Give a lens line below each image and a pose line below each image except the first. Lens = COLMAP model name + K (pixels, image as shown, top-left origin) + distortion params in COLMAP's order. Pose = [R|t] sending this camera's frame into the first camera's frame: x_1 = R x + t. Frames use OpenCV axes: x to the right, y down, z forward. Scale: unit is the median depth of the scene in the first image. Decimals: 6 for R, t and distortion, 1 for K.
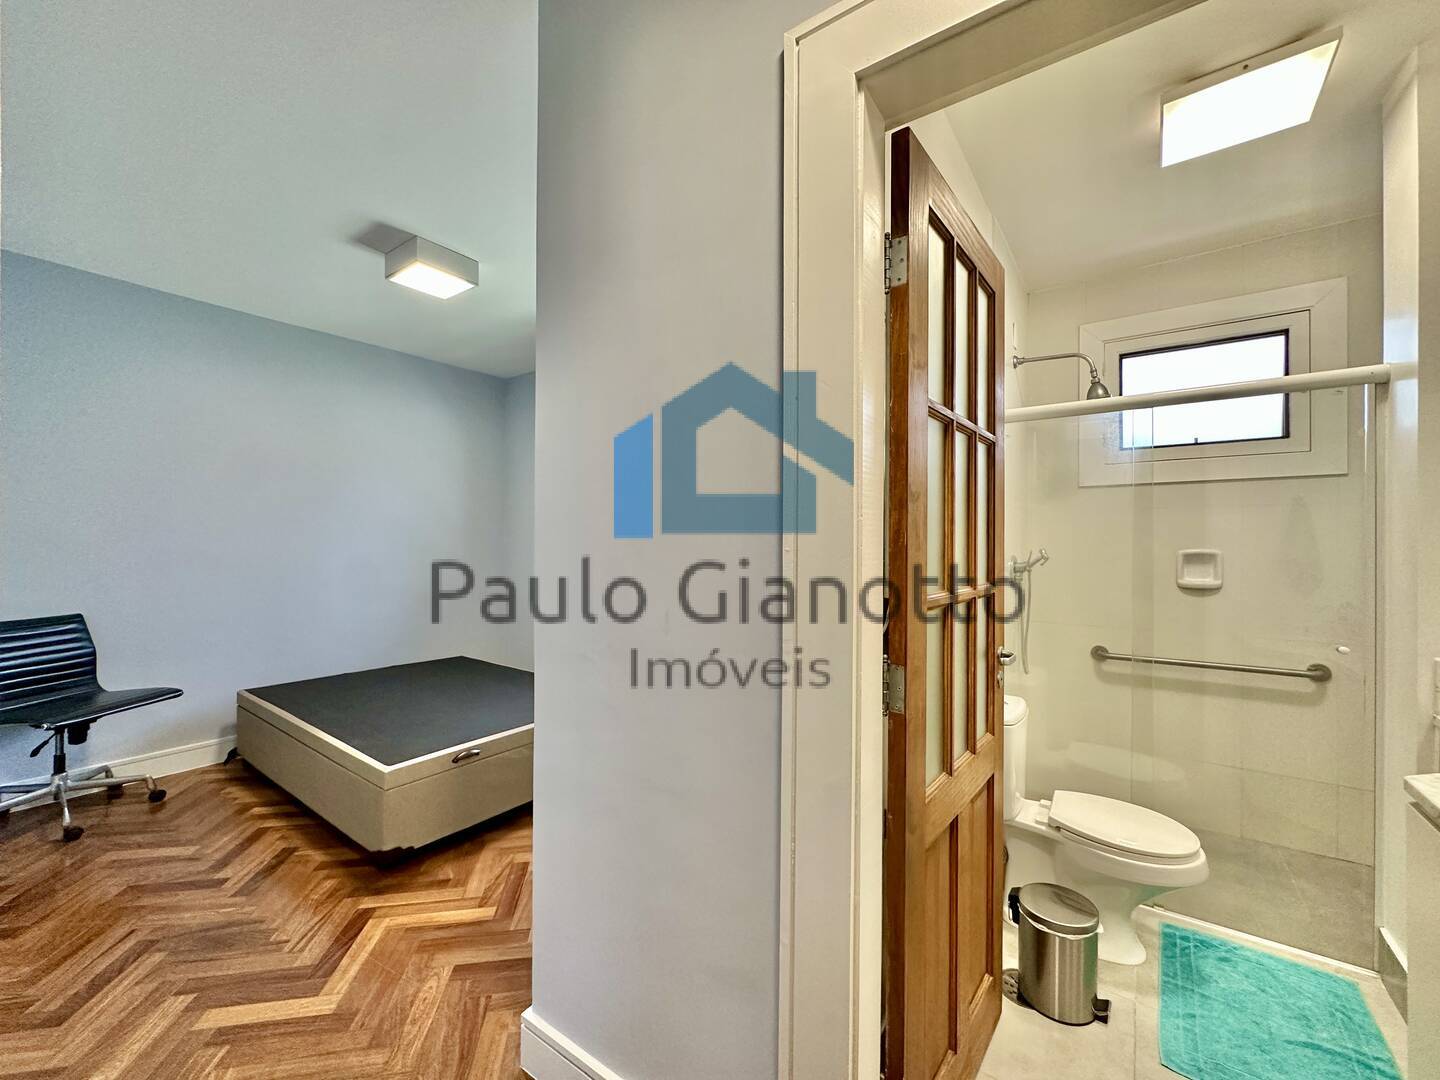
lens RADIAL K [[578.4, 0, 720.4], [0, 578.4, 538.2], [0, 0, 1]] dist [-0.000644, -0.000138]
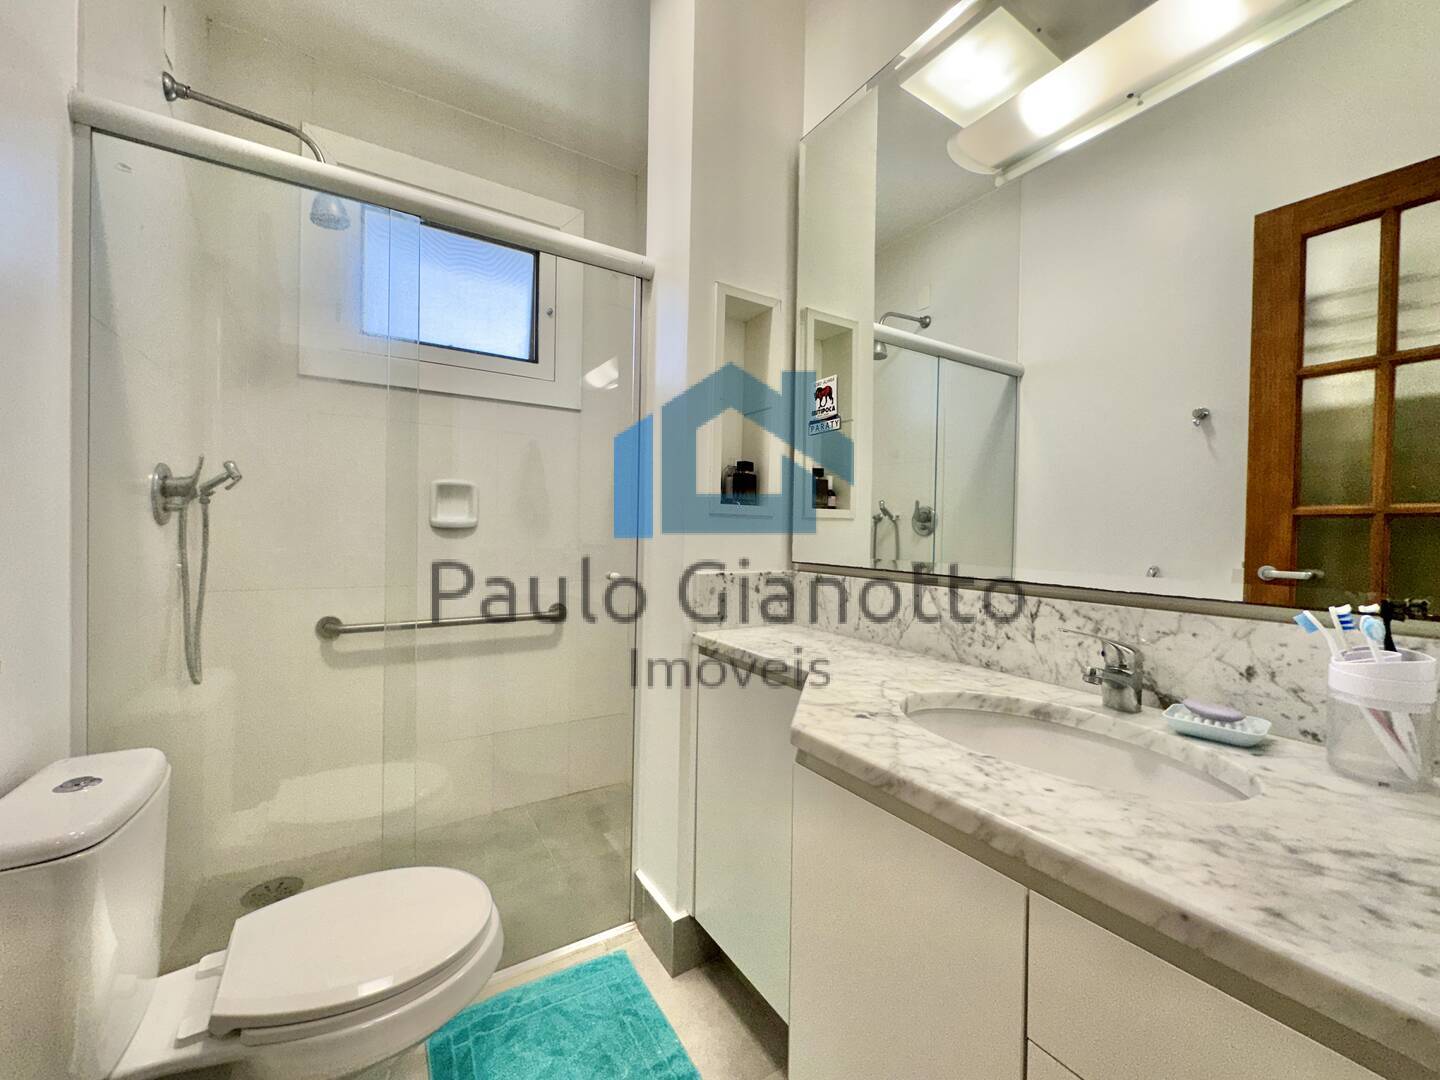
lens RADIAL K [[578.4, 0, 720.4], [0, 578.4, 538.2], [0, 0, 1]] dist [-0.000644, -0.000138]
pose [[0.381007, -0.008688, 0.924531, 0.235731], [-0.018240, 0.999691, 0.016911, 0.084931], [-0.924392, -0.023306, 0.380731, 0.367300]]
